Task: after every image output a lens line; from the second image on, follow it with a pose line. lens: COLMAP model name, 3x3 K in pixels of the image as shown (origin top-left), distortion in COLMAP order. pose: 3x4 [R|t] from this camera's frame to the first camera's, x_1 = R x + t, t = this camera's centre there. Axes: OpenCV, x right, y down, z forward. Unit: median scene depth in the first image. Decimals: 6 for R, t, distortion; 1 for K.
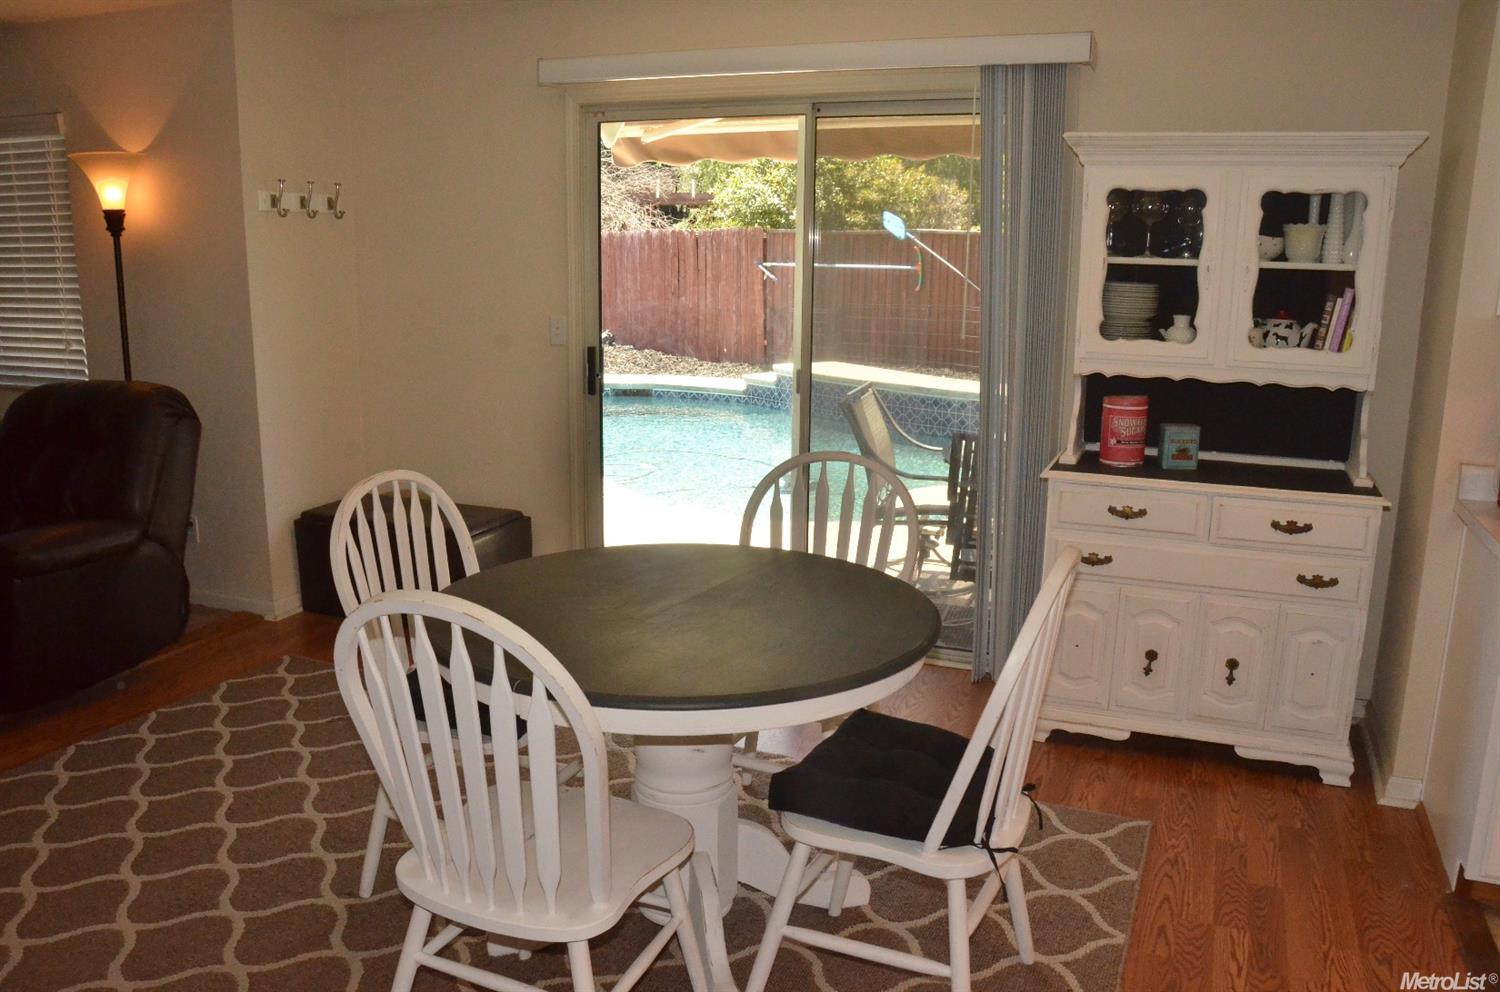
lens RADIAL K [[1179.0, 0, 749.5], [0, 1179.0, 502.4], [0, 0, 1]] dist [-0.137166, 0.086765]
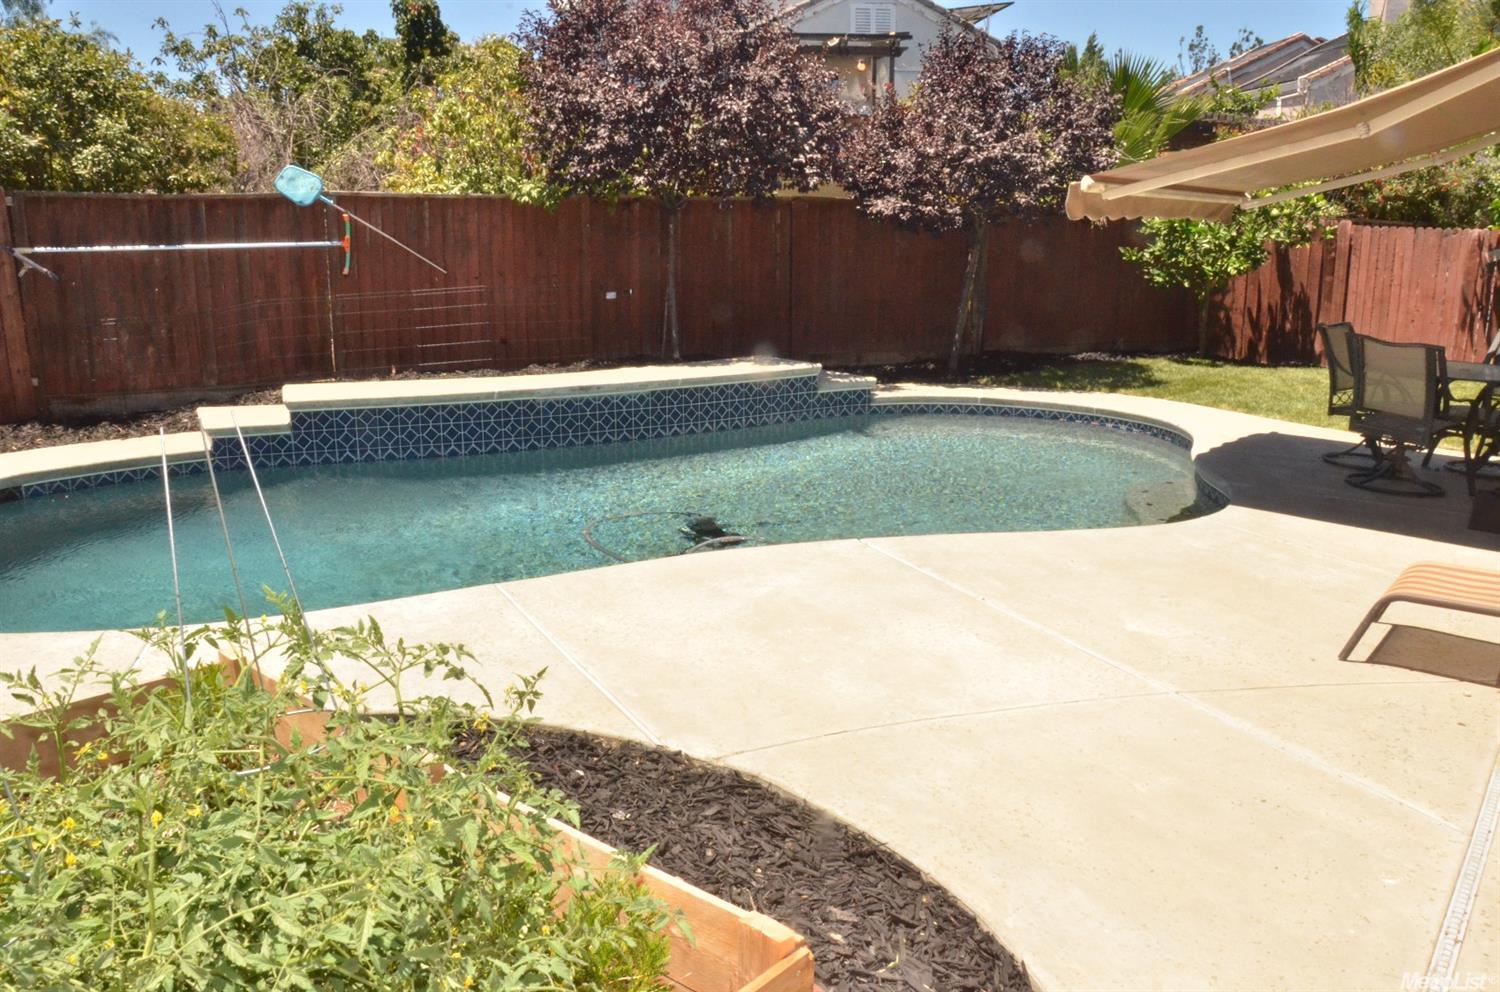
lens RADIAL K [[1179.0, 0, 750.6], [0, 1179.0, 495.1], [0, 0, 1]] dist [-0.137166, 0.086765]
pose [[0.273998, -0.212929, 0.937863, -0.496900], [0.205779, 0.965578, 0.159103, -0.110395], [-0.939457, 0.149399, 0.308383, 0.558766]]
